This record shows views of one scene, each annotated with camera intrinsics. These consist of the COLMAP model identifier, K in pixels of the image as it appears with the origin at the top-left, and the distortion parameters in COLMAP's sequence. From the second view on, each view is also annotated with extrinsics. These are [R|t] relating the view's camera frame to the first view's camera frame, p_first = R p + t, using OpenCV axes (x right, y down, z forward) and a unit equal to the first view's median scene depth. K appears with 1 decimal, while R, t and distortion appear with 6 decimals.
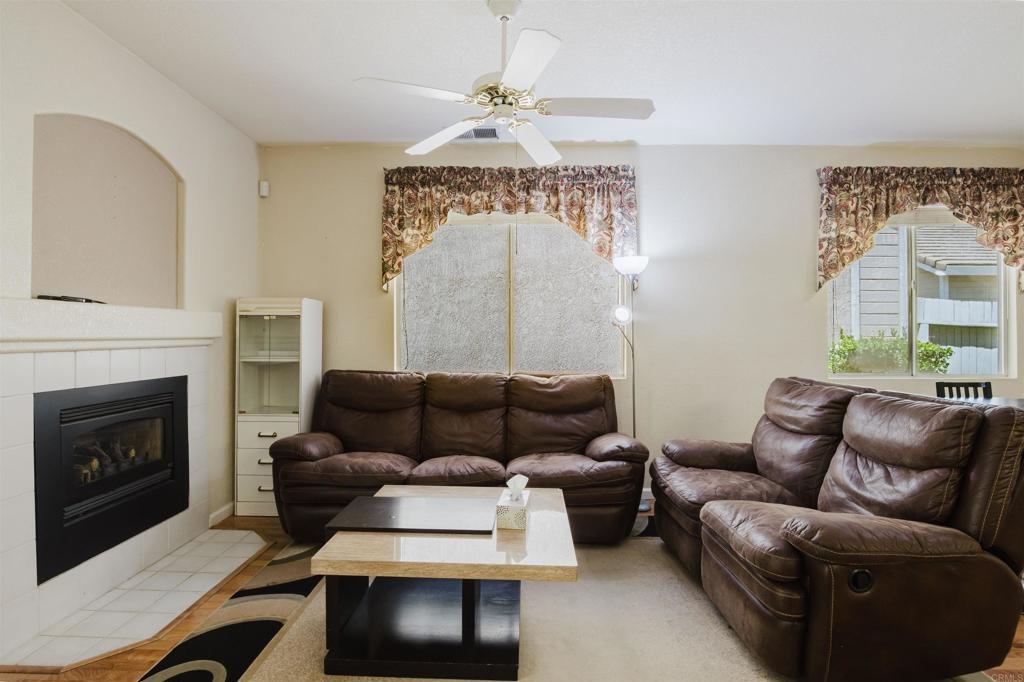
lens RADIAL K [[522.4, 0, 509.1], [0, 522.4, 333.3], [0, 0, 1]] dist [-0.037104, 0.007038]
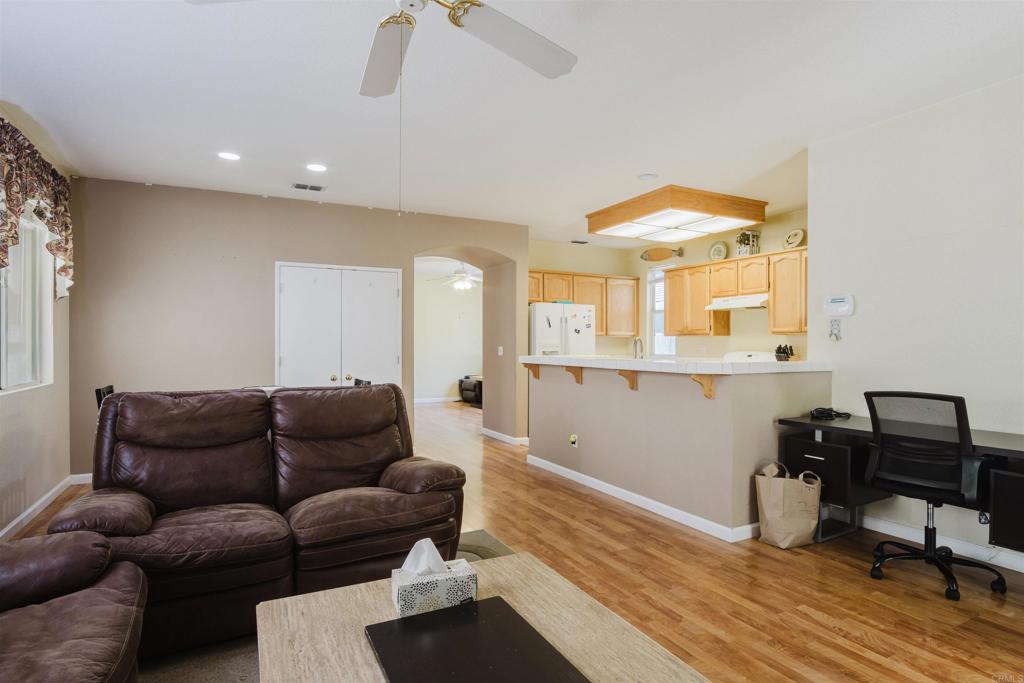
lens RADIAL K [[536.0, 0, 503.6], [0, 536.0, 344.8], [0, 0, 1]] dist [-0.020735, 0.000455]
pose [[-0.474310, -0.003309, 0.880352, -0.378053], [-0.005574, 0.999984, 0.000756, 0.003438], [-0.880340, -0.004548, -0.474321, 0.711008]]
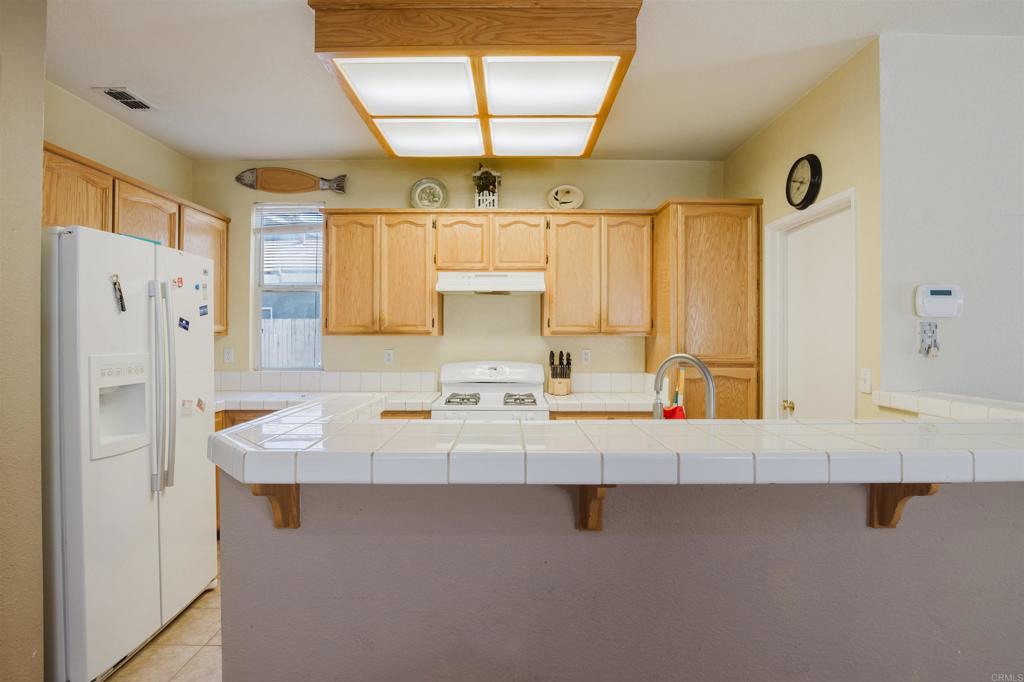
lens RADIAL K [[525.5, 0, 509.0], [0, 525.5, 334.6], [0, 0, 1]] dist [-0.033815, 0.001786]
pose [[-0.999700, -0.003503, -0.024254, 0.689565], [-0.003427, 0.999989, -0.003184, -0.027943], [0.024265, -0.003100, -0.999701, 0.296525]]
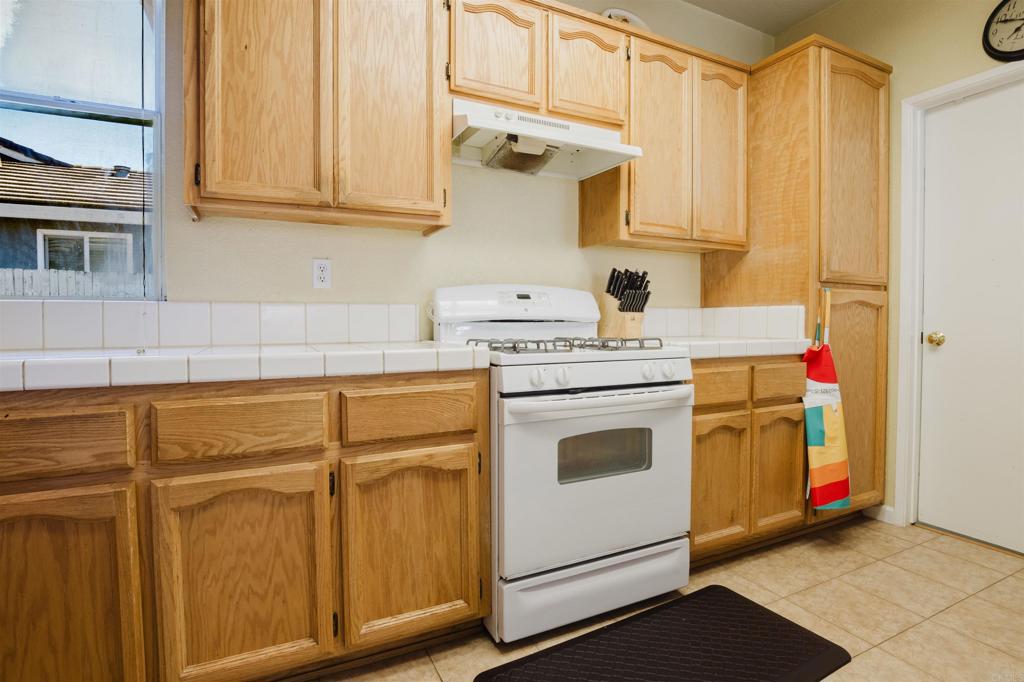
lens RADIAL K [[513.8, 0, 505.9], [0, 513.8, 333.1], [0, 0, 1]] dist [-0.025704, 0.001371]
pose [[-0.887769, 0.012130, -0.460130, 0.974126], [0.000994, 0.999701, 0.024436, 0.060678], [0.460289, 0.021236, -0.887515, -0.226681]]
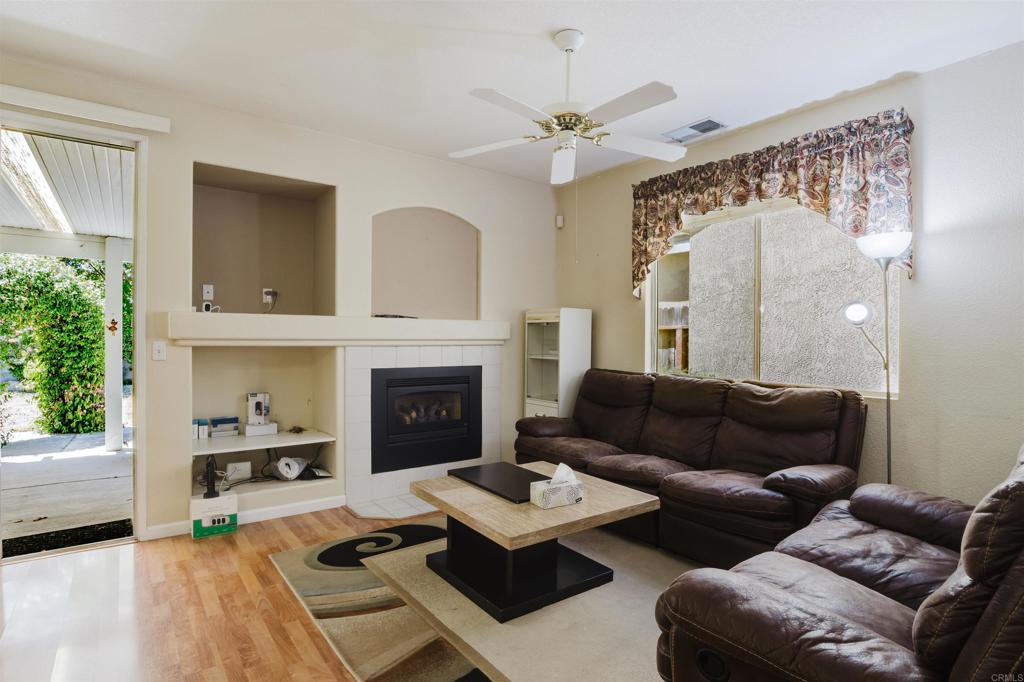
lens RADIAL K [[521.7, 0, 512.1], [0, 521.7, 343.0], [0, 0, 1]] dist [-0.030734, 0.000430]
pose [[0.619791, 0.011421, -0.784684, 0.464198], [-0.003913, 0.999927, 0.011464, 0.001208], [0.784757, -0.004035, 0.619790, 0.128863]]
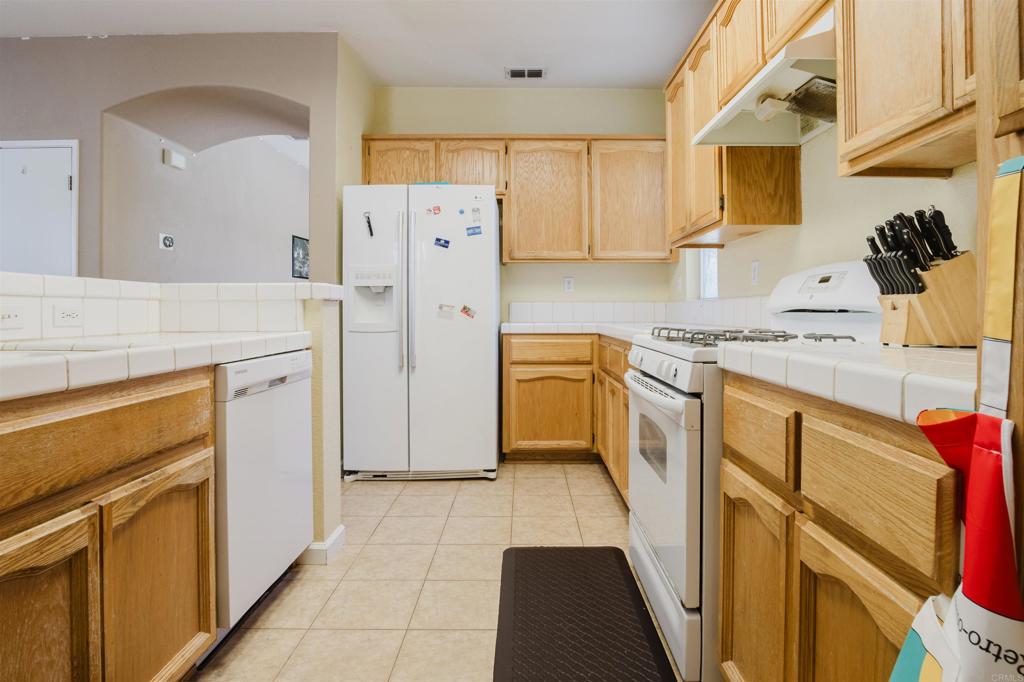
lens RADIAL K [[539.2, 0, 530.0], [0, 539.2, 309.7], [0, 0, 1]] dist [-0.036819, 0.000282]
pose [[-0.038347, 0.002192, 0.999262, 0.250639], [-0.000408, 0.999997, -0.002210, 0.061382], [-0.999264, -0.000493, -0.038346, -0.449304]]
